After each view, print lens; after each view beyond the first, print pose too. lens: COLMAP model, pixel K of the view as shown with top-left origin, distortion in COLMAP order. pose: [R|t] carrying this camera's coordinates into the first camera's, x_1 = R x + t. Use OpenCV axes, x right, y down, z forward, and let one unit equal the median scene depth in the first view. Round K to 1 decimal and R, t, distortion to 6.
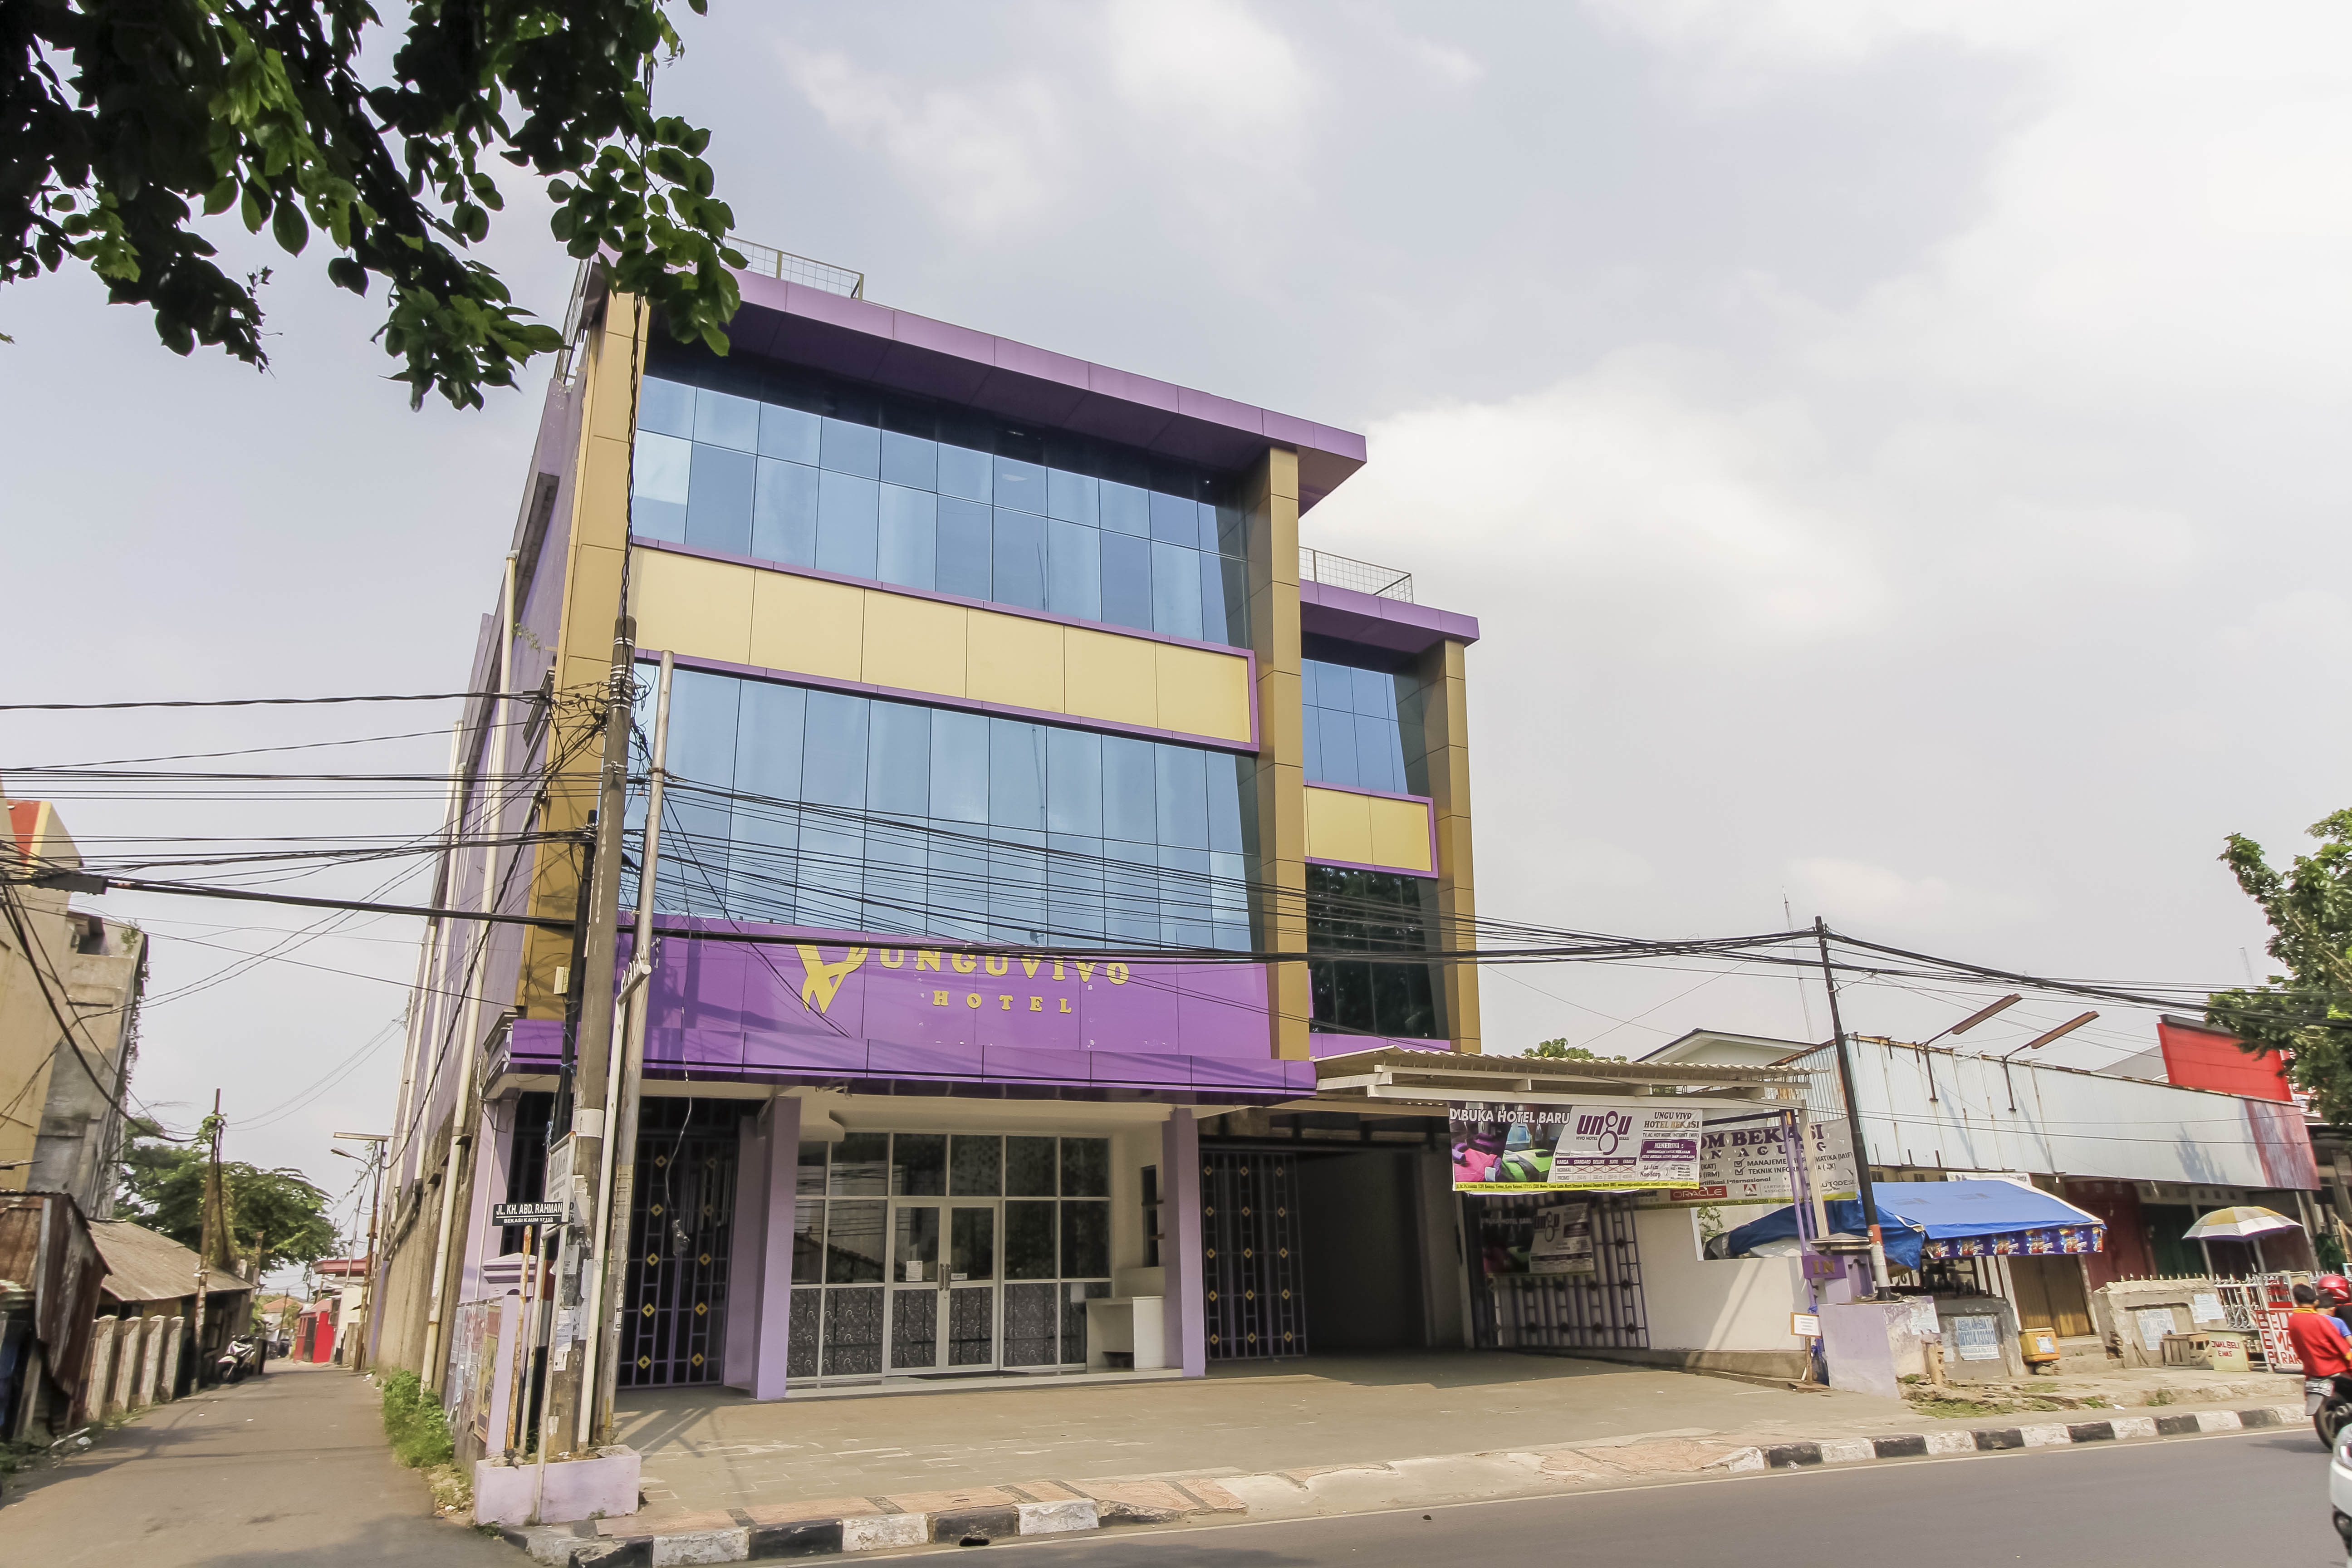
lens RADIAL K [[1468.9, 0, 1176.0], [0, 1468.9, 784.0], [0, 0, 1]] dist [0.004043, 0.000343]
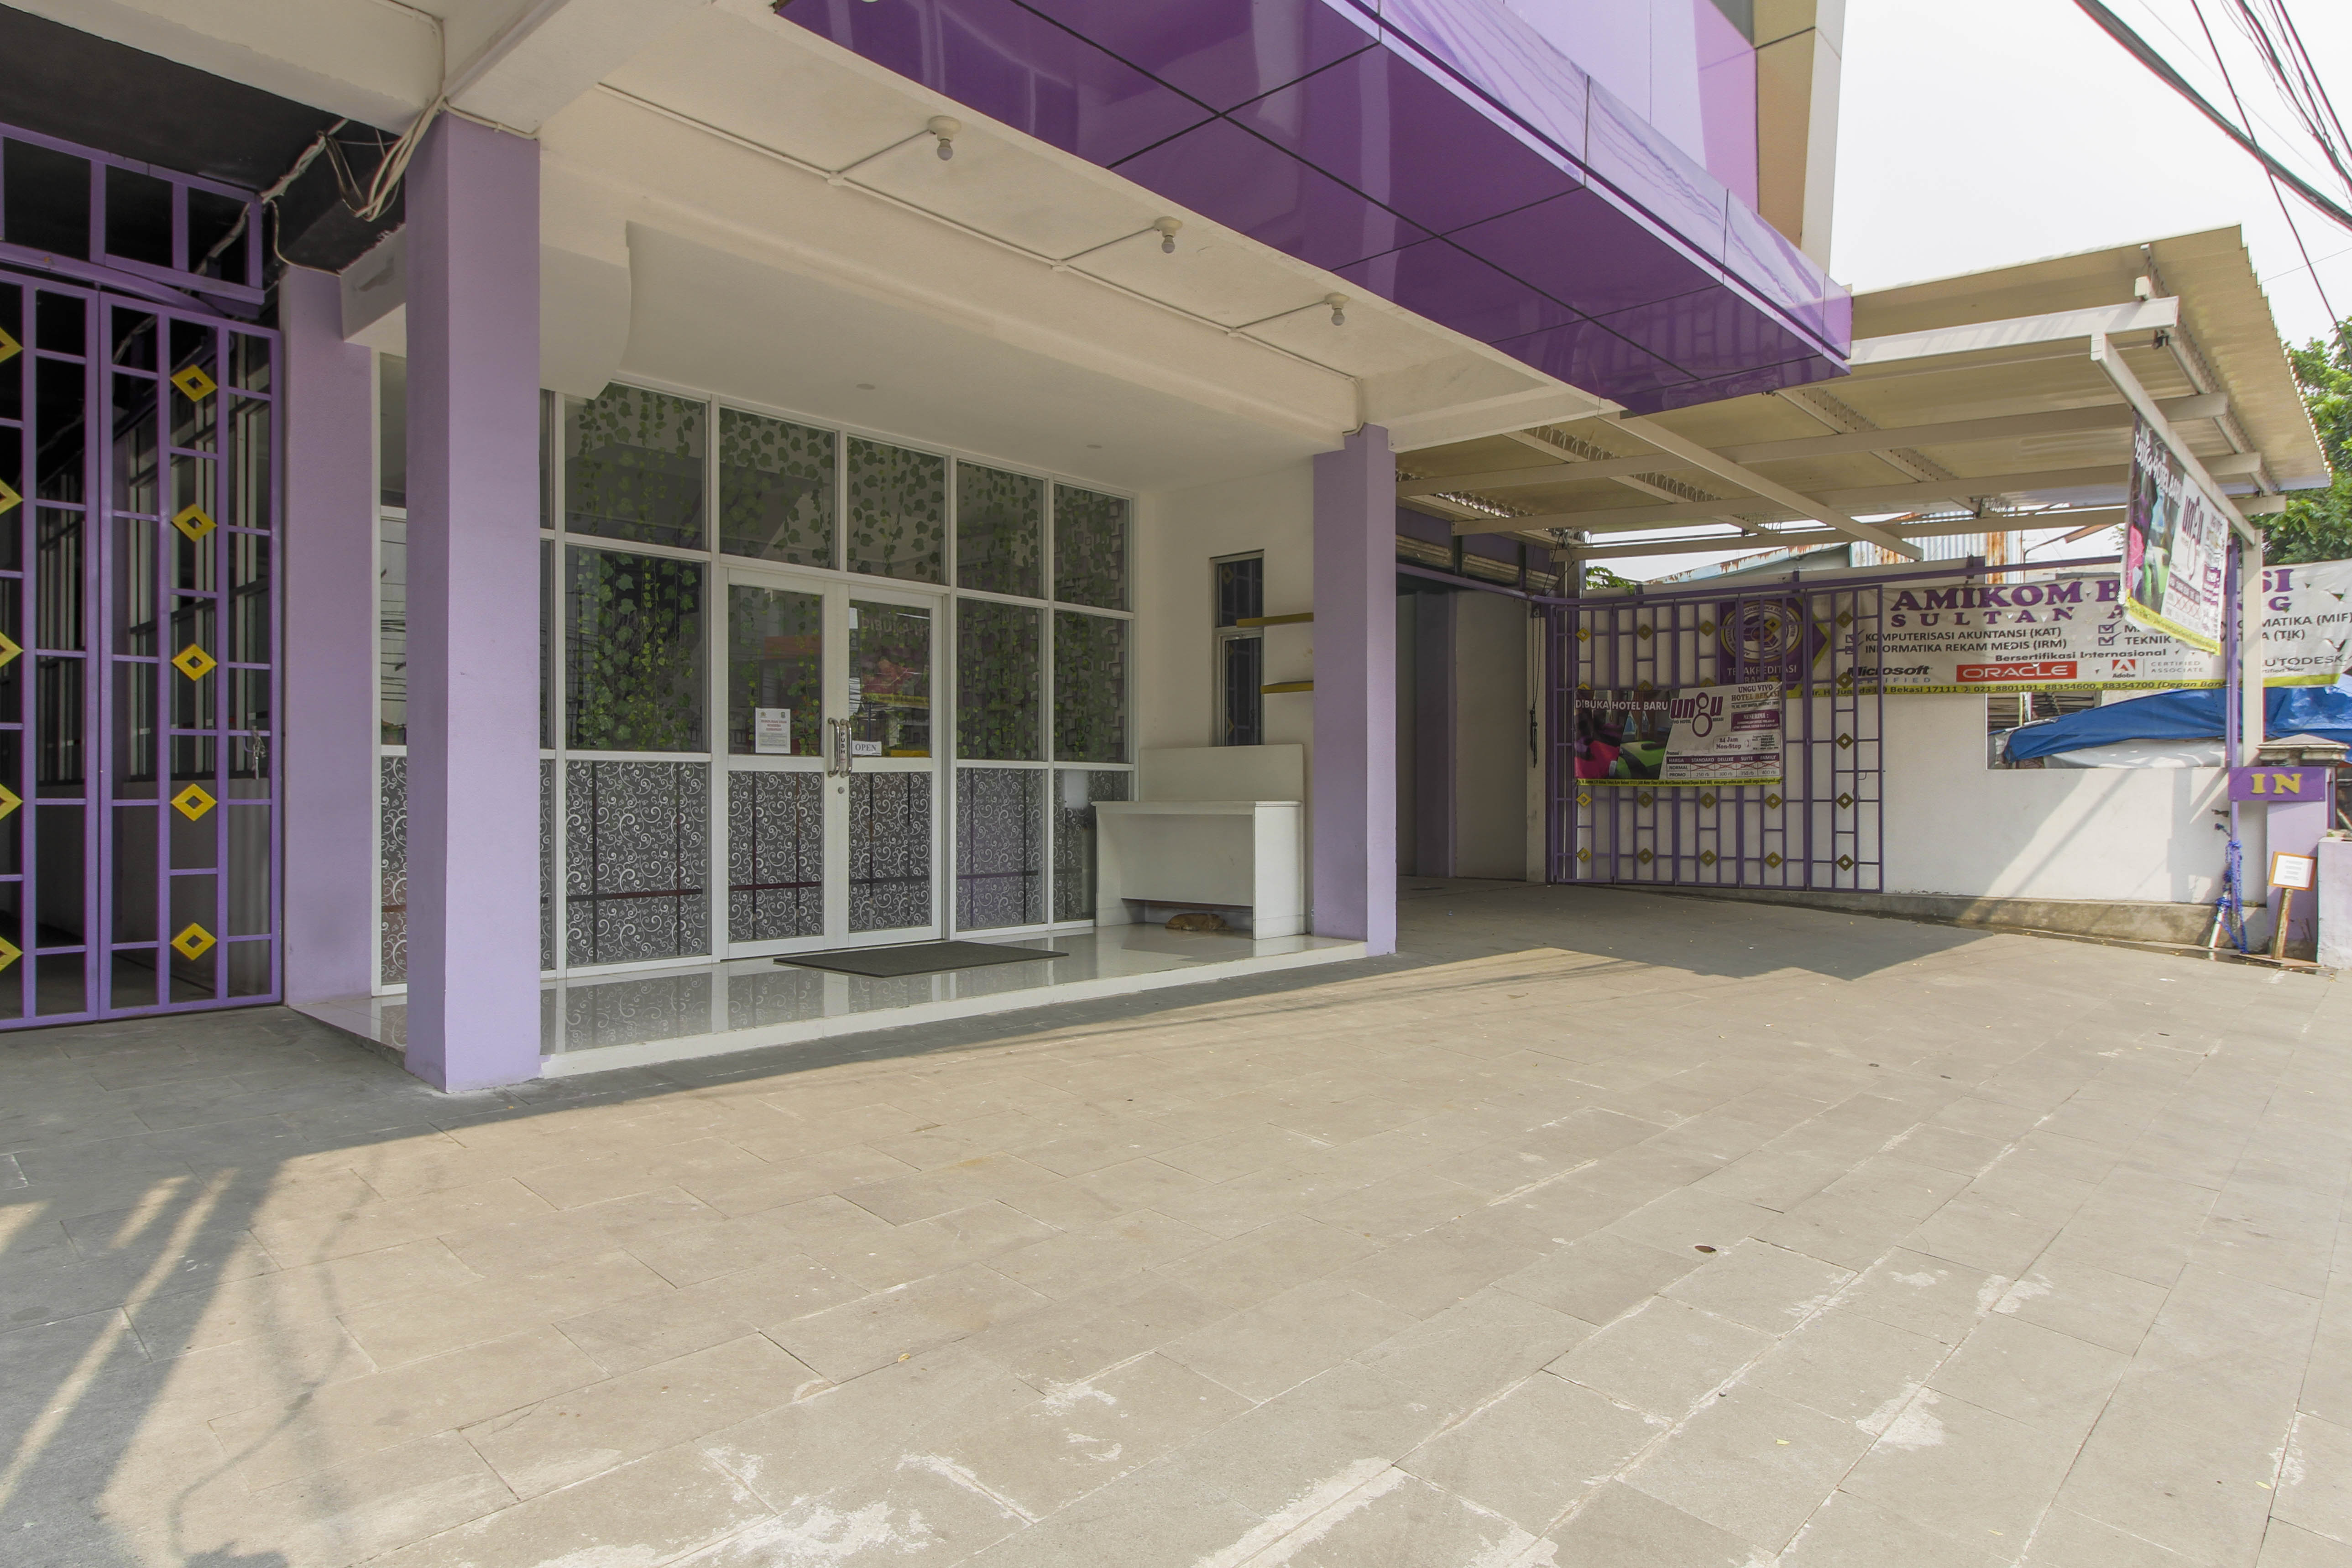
lens RADIAL K [[1330.4, 0, 1176.0], [0, 1330.4, 784.0], [0, 0, 1]] dist [0.002821, 0.000832]
pose [[0.936112, 0.029941, 0.350426, -0.196058], [-0.140063, 0.945687, 0.293357, 0.206978], [-0.322610, -0.323697, 0.889462, 0.586922]]
